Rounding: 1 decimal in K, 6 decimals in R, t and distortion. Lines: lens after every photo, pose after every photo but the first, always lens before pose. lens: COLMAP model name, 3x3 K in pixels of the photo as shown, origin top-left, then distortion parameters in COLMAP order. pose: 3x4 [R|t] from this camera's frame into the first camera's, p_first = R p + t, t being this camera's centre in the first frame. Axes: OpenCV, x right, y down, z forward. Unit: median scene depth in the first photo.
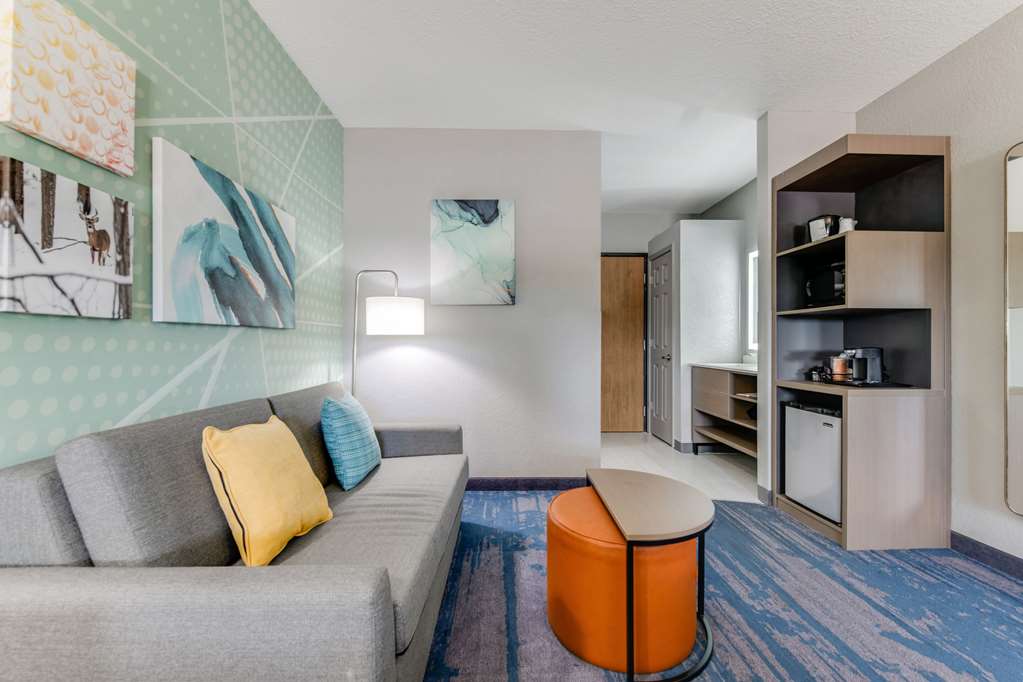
lens RADIAL K [[423.3, 0, 511.5], [0, 423.3, 341.0], [0, 0, 1]] dist [-0.000745, 0.000154]
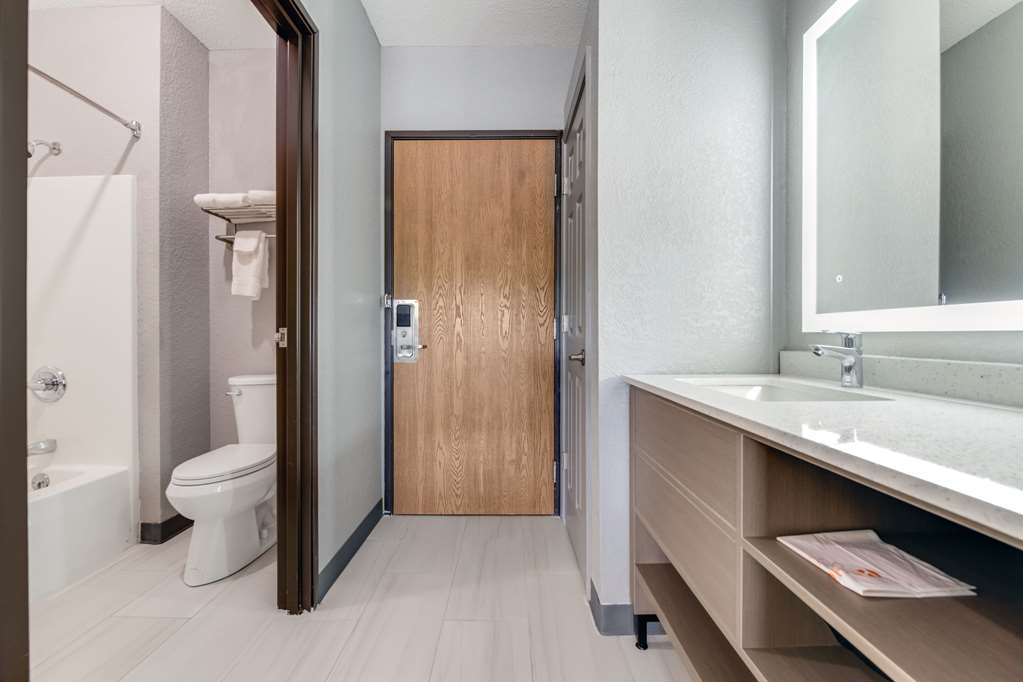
lens RADIAL K [[423.3, 0, 511.5], [0, 423.3, 341.0], [0, 0, 1]] dist [-0.000745, 0.000154]
pose [[0.999821, -0.002656, -0.018730, 0.439965], [0.002848, 0.999944, 0.010220, 0.028435], [0.018702, -0.010272, 0.999772, 0.859565]]
